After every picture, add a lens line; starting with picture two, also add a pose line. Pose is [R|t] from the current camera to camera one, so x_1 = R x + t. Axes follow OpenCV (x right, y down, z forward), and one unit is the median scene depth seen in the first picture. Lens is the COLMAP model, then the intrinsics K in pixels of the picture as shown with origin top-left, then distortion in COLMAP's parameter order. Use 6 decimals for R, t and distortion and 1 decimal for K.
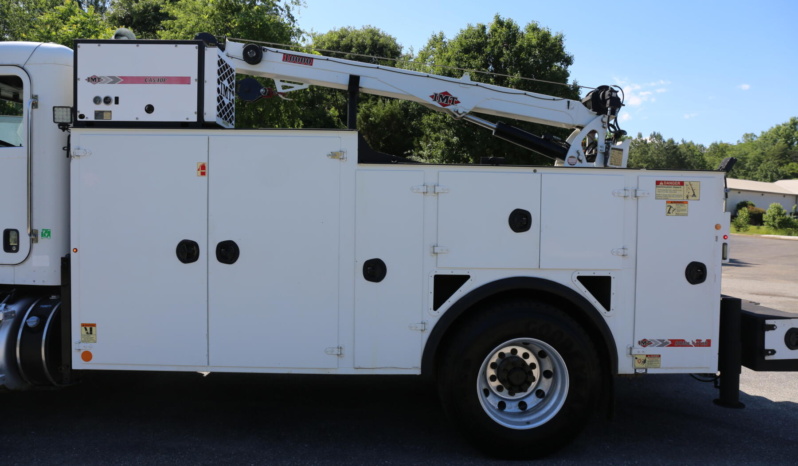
lens RADIAL K [[539.0, 0, 395.9], [0, 539.0, 234.0], [0, 0, 1]] dist [-0.104269, 0.078370]
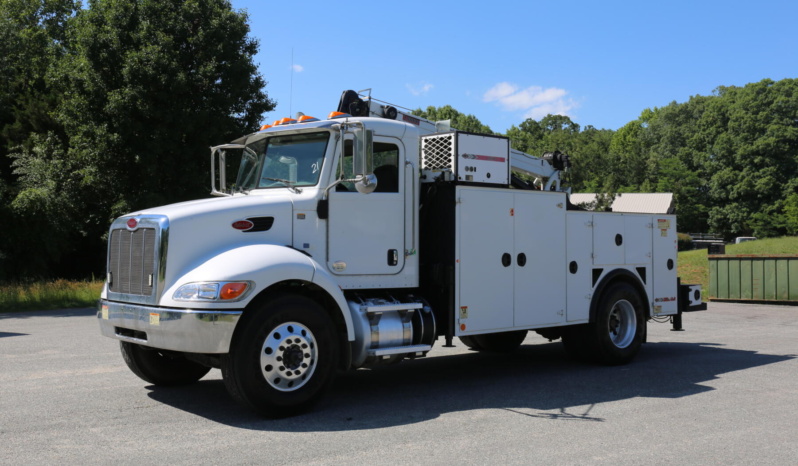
lens RADIAL K [[828.2, 0, 399.0], [0, 828.2, 233.0], [0, 0, 1]] dist [0.009443, 0.001855]
pose [[0.771582, -0.006466, 0.636097, -2.146132], [0.034264, 0.998919, -0.031408, 0.017029], [-0.635206, 0.046029, 0.770970, -0.766462]]
